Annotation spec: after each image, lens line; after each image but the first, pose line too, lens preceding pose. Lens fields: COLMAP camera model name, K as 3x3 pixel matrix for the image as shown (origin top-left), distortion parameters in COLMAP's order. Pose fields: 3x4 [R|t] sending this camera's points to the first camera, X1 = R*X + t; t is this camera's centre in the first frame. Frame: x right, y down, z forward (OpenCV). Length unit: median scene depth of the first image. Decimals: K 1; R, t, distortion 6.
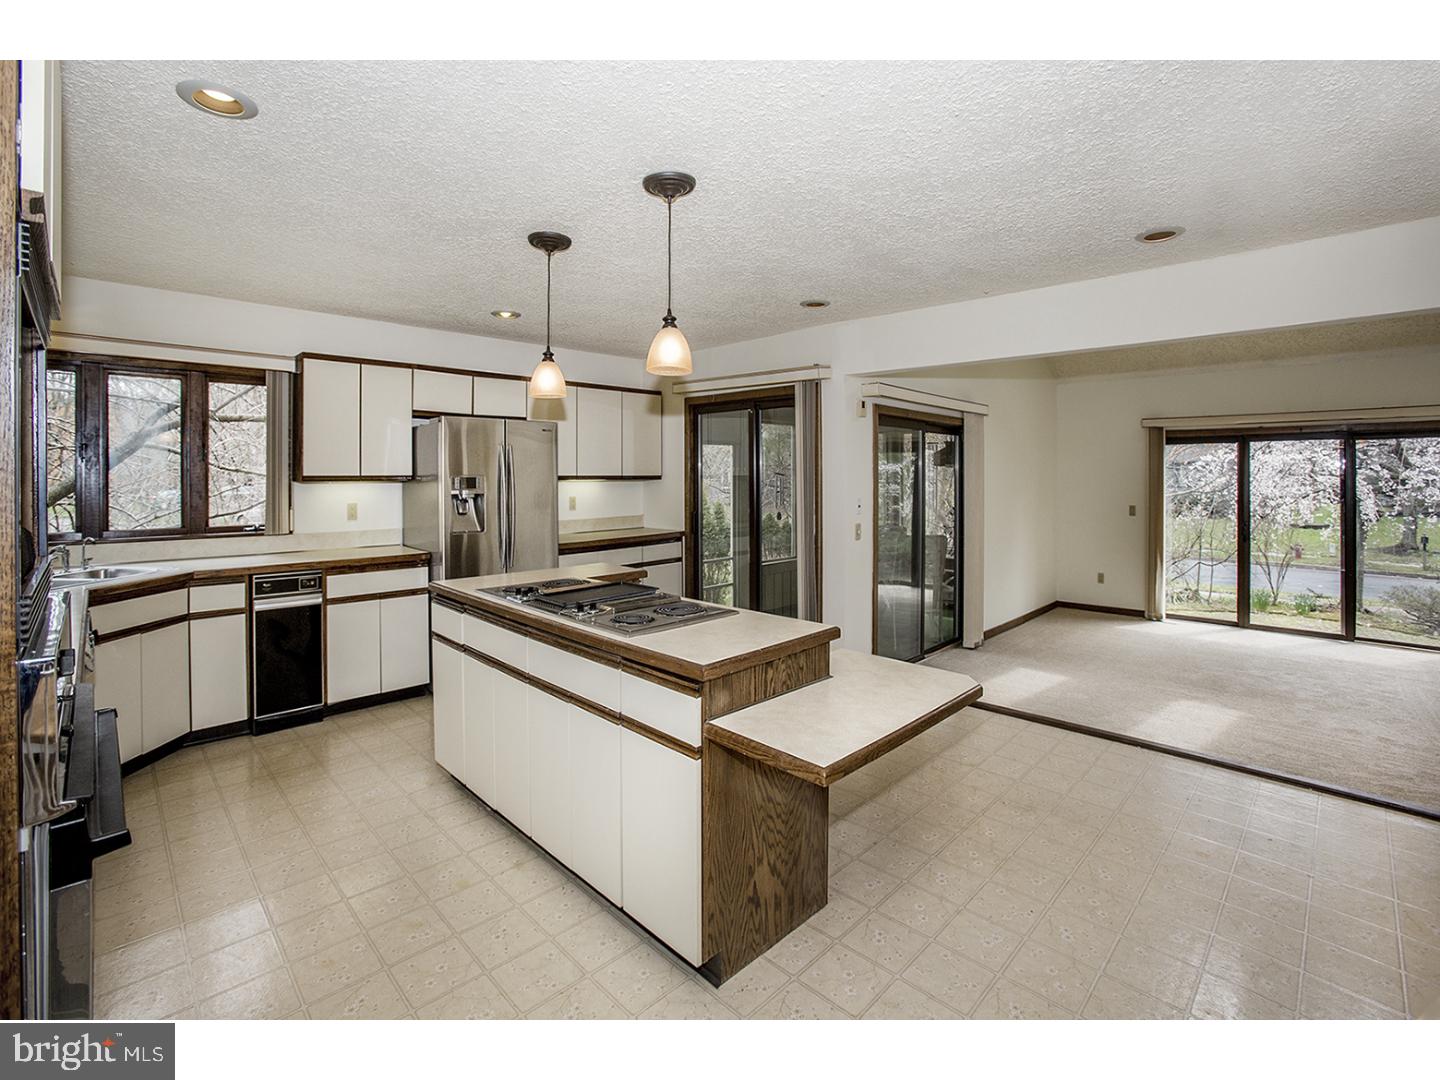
lens RADIAL K [[653.2, 0, 716.4], [0, 653.2, 506.4], [0, 0, 1]] dist [-0.039345, 0.000401]
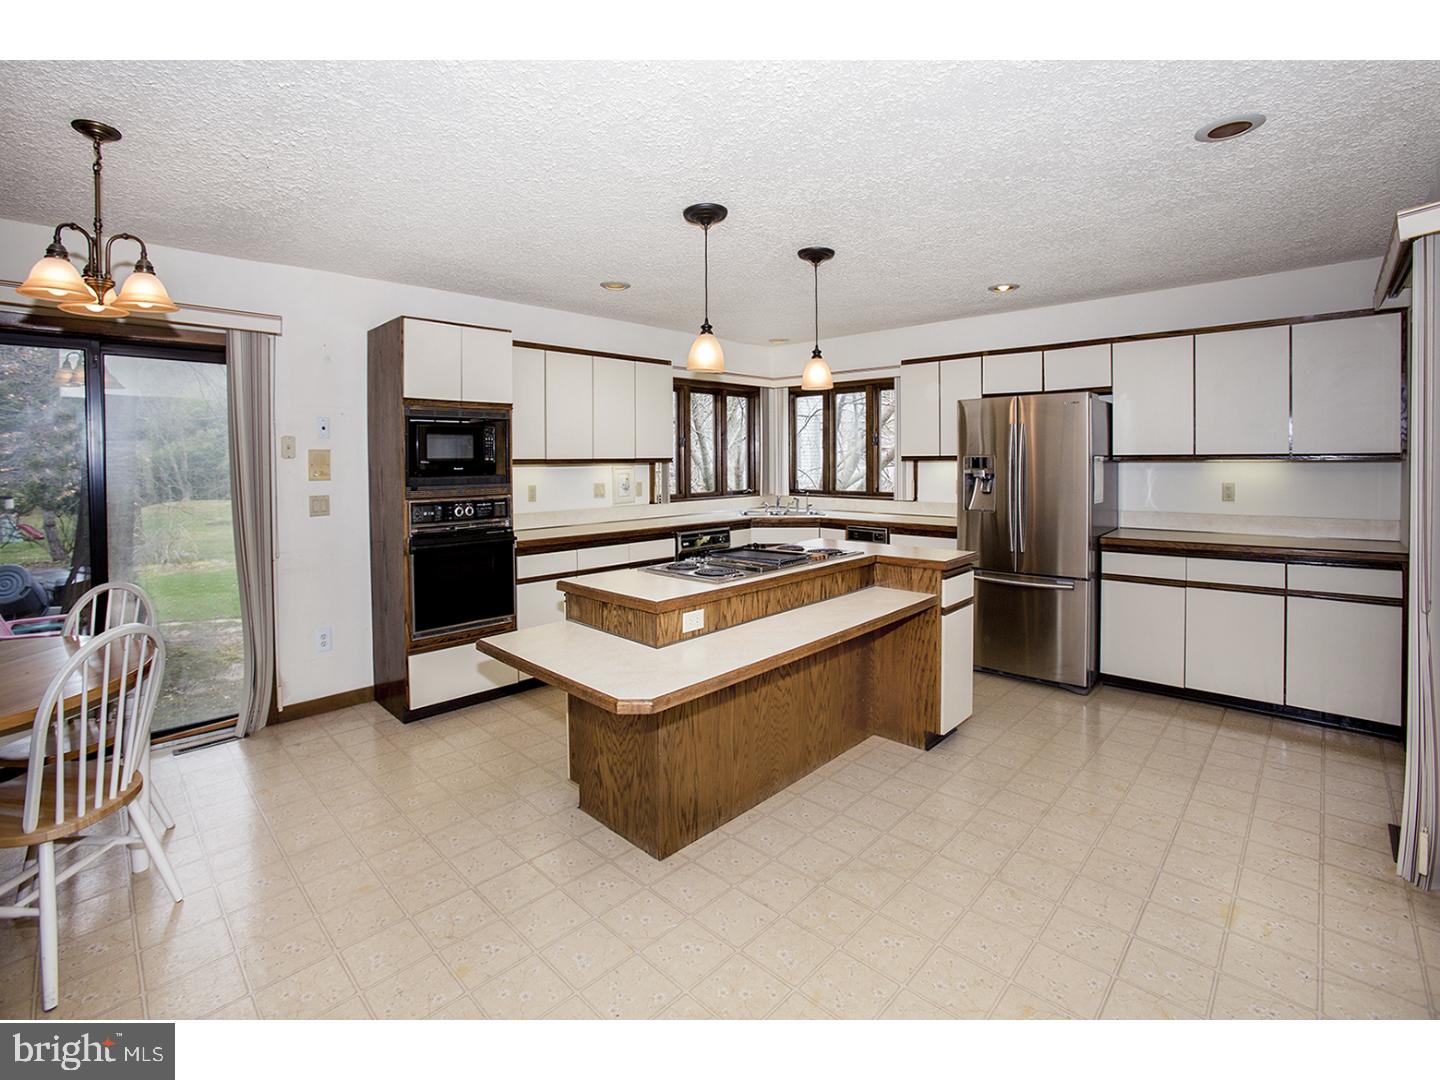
lens RADIAL K [[665.6, 0, 715.5], [0, 665.6, 504.3], [0, 0, 1]] dist [-0.034599, 0.000598]
pose [[0.059079, 0.067702, -0.995955, 0.721425], [-0.038574, 0.997107, 0.065492, -0.026372], [0.997508, 0.034548, 0.061520, 0.586968]]
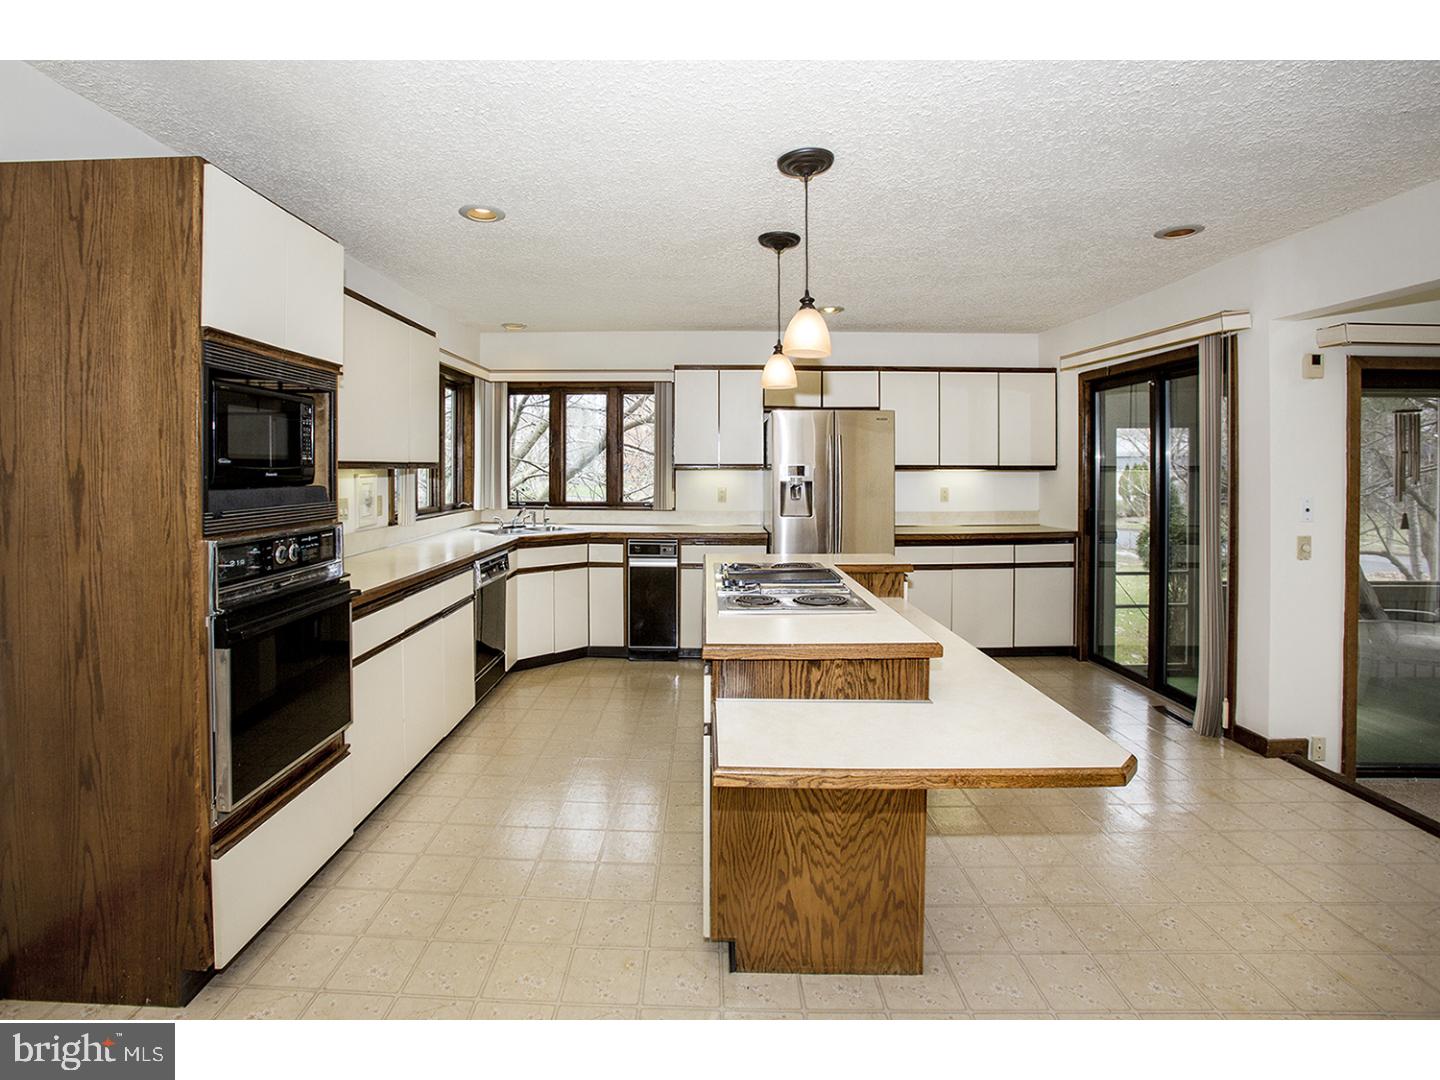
lens RADIAL K [[665.6, 0, 715.5], [0, 665.6, 504.3], [0, 0, 1]] dist [-0.034599, 0.000598]
pose [[0.724600, 0.039448, -0.688040, 0.319464], [-0.034659, 0.999183, 0.020786, 0.001061], [0.688298, 0.008786, 0.725375, 0.115830]]
